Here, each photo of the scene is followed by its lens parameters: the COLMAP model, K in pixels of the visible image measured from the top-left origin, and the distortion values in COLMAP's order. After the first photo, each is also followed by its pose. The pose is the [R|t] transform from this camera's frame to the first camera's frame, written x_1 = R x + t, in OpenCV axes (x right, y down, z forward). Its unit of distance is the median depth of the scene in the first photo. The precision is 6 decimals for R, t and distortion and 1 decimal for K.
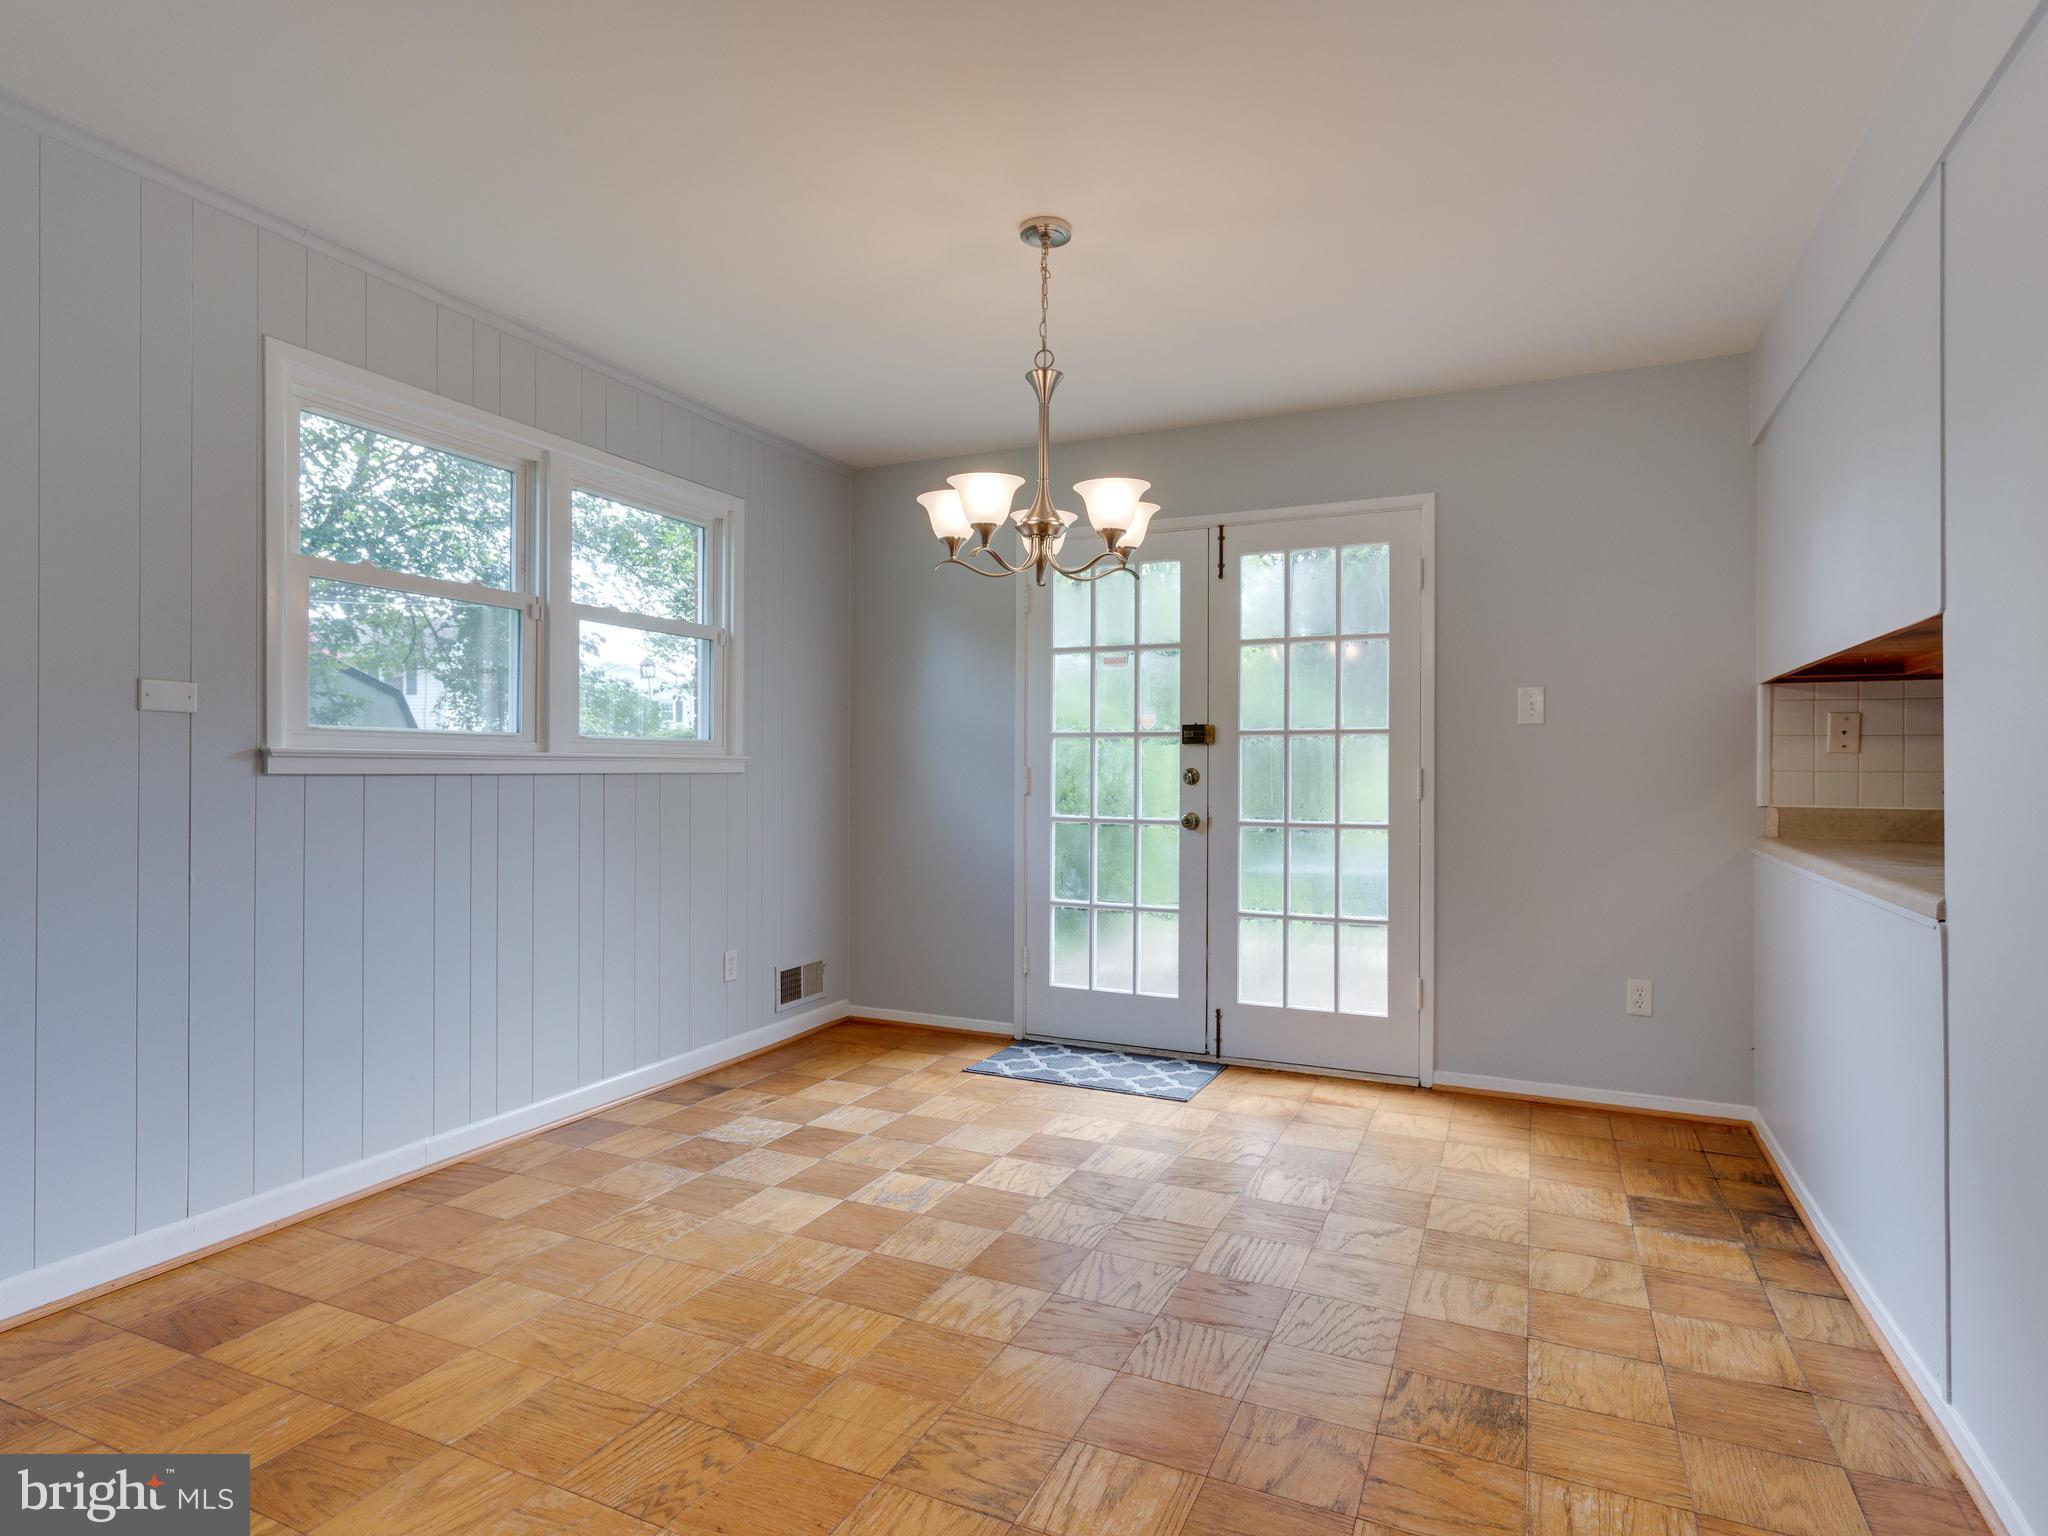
lens RADIAL K [[1109.1, 0, 1014.1], [0, 1109.1, 771.7], [0, 0, 1]] dist [0.002388, 0.001761]
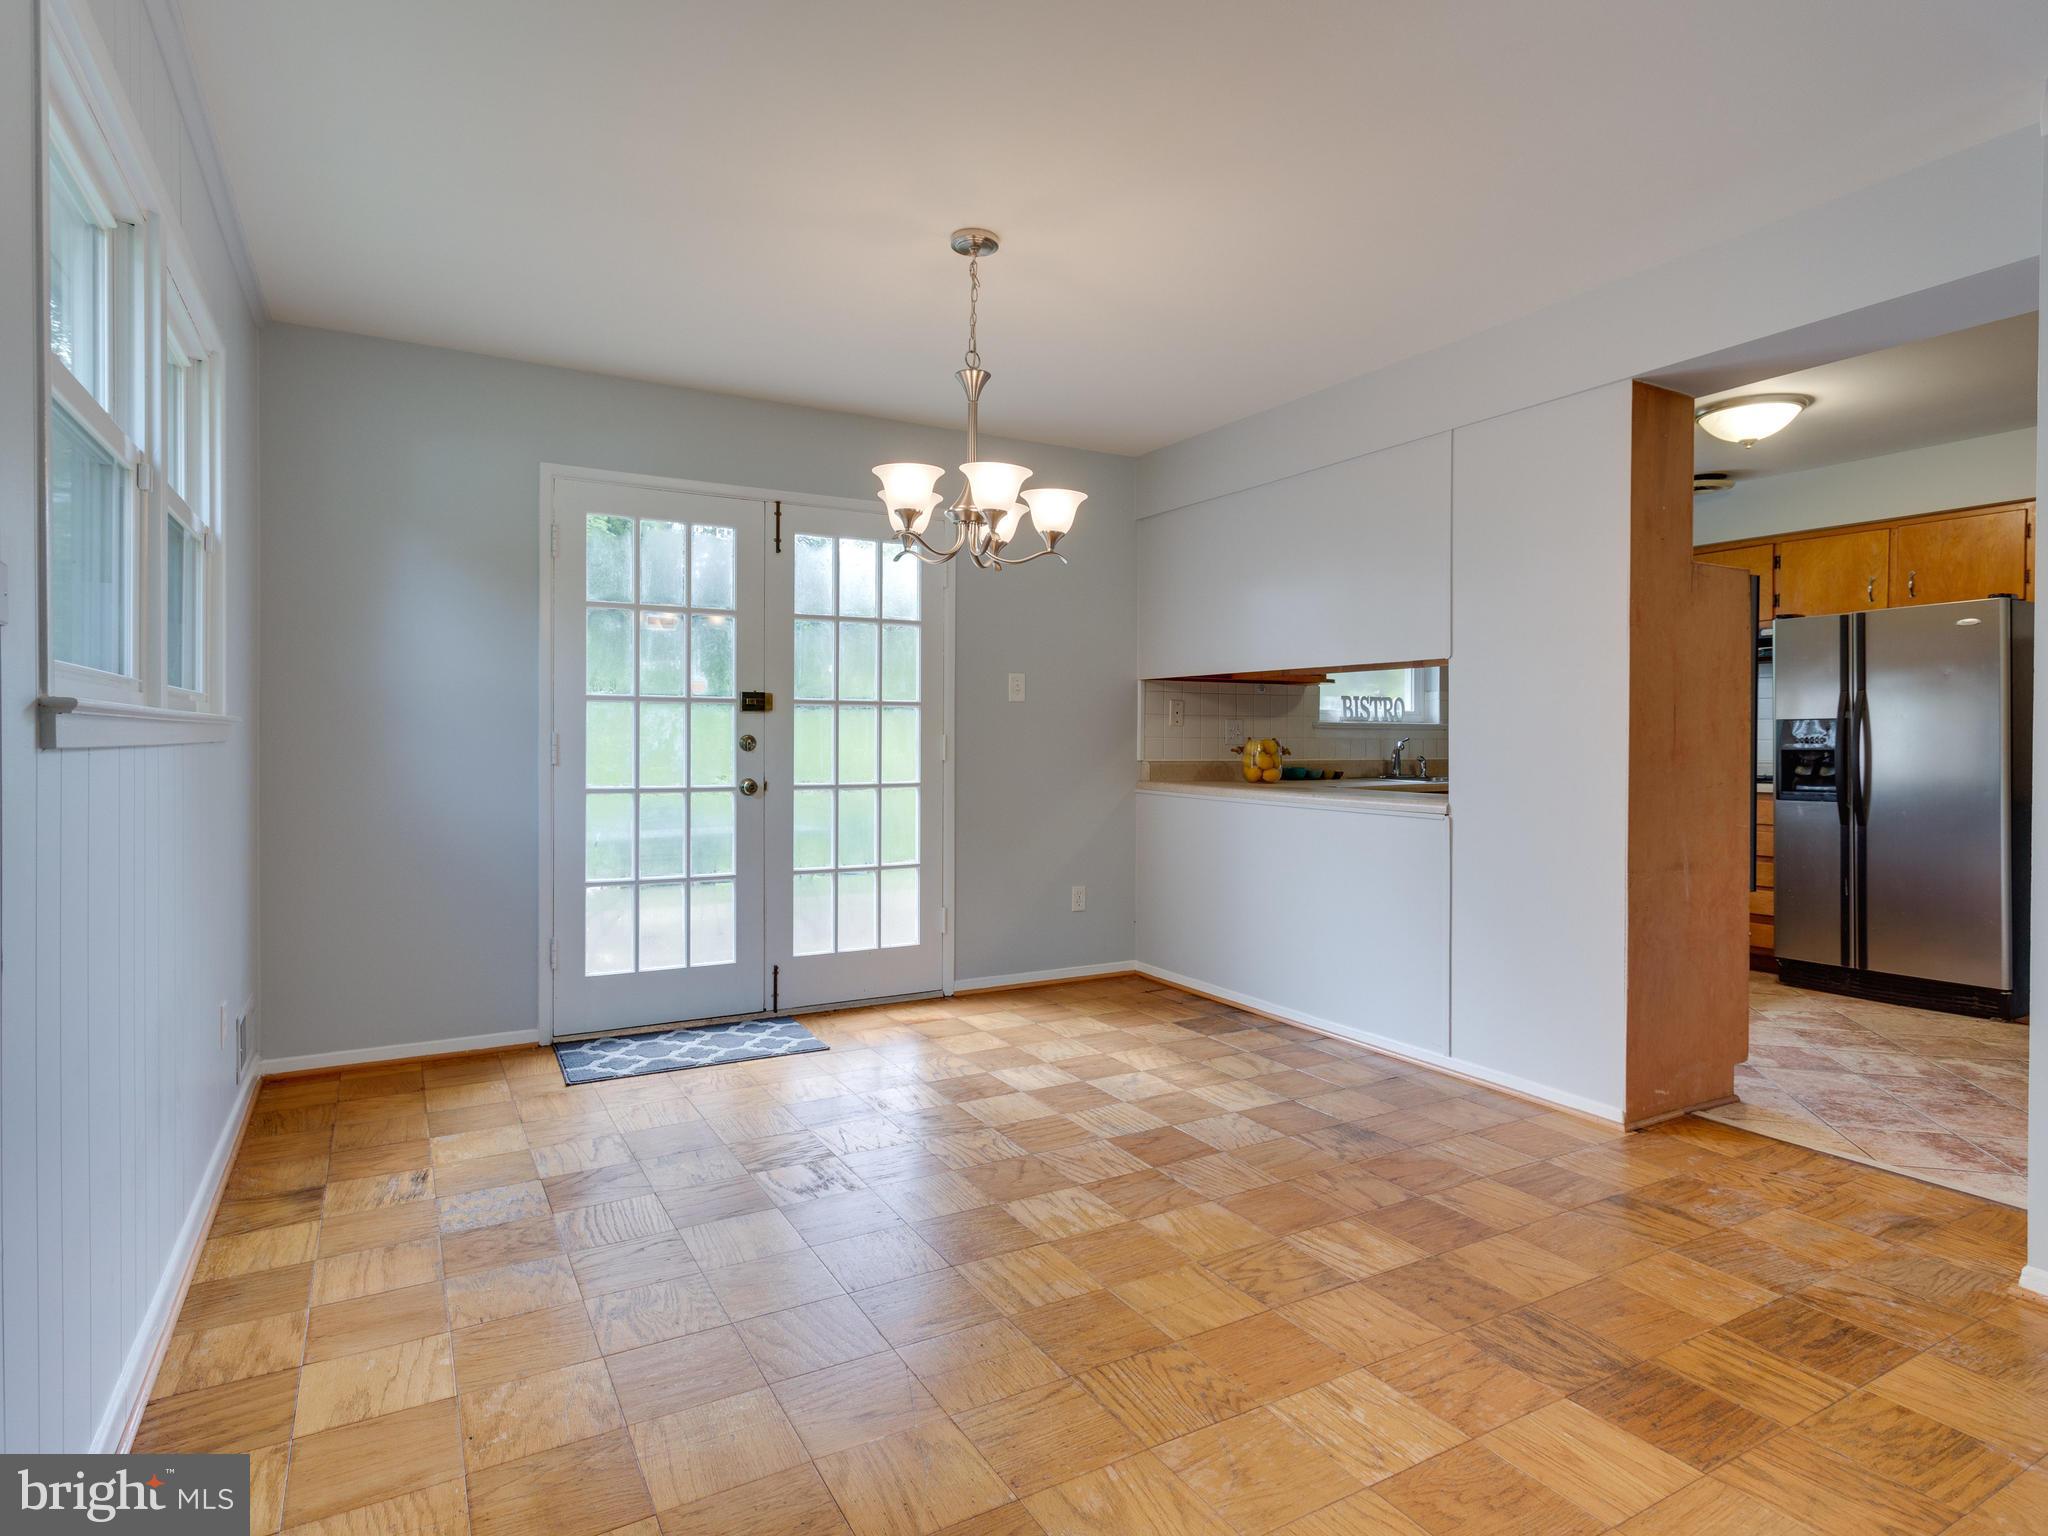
lens RADIAL K [[1103.8, 0, 1026.9], [0, 1103.8, 746.8], [0, 0, 1]] dist [0.001193, 0.002004]
pose [[0.576885, -0.006872, 0.816796, -0.557964], [-0.001724, 0.999952, 0.009631, -0.002397], [-0.816823, -0.006964, 0.576846, 0.222372]]
